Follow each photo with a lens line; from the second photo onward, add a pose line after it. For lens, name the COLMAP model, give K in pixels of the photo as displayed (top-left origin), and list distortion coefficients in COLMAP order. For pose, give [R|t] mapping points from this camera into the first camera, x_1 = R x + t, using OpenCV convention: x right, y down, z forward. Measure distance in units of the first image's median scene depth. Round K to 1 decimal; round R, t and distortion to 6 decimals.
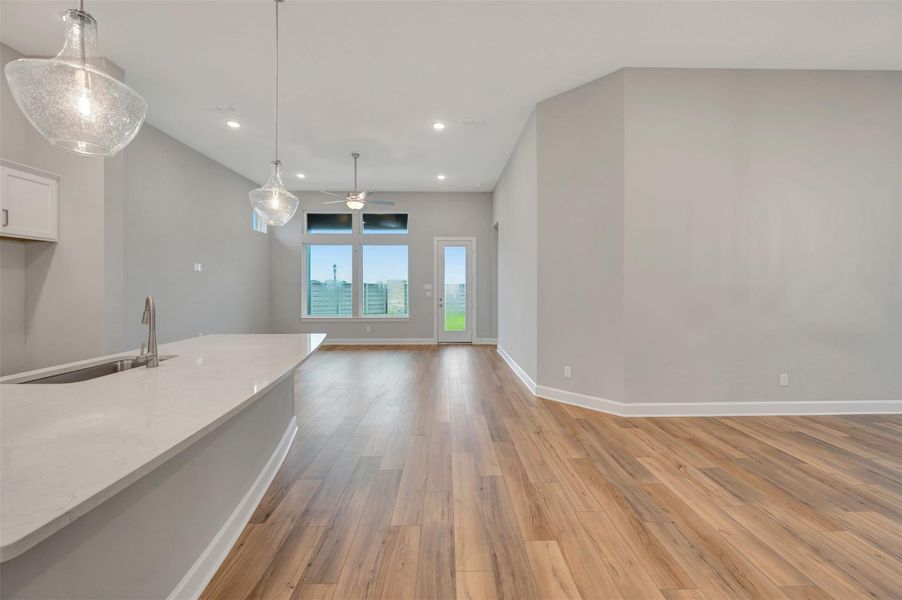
lens RADIAL K [[359.5, 0, 453.2], [0, 359.5, 286.5], [0, 0, 1]] dist [-0.000012, -0.000102]
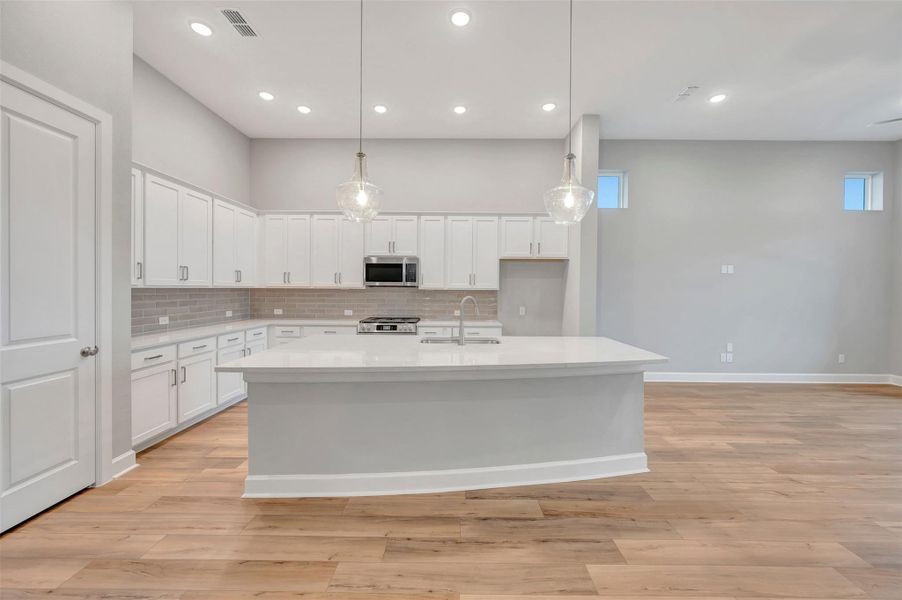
lens RADIAL K [[358.0, 0, 454.7], [0, 358.0, 291.2], [0, 0, 1]] dist [-0.001001, -0.000448]
pose [[-0.026395, 0.007229, -0.999625, 0.385715], [-0.006537, 0.999951, 0.007404, -0.001790], [0.999630, 0.006730, -0.026346, 0.642422]]
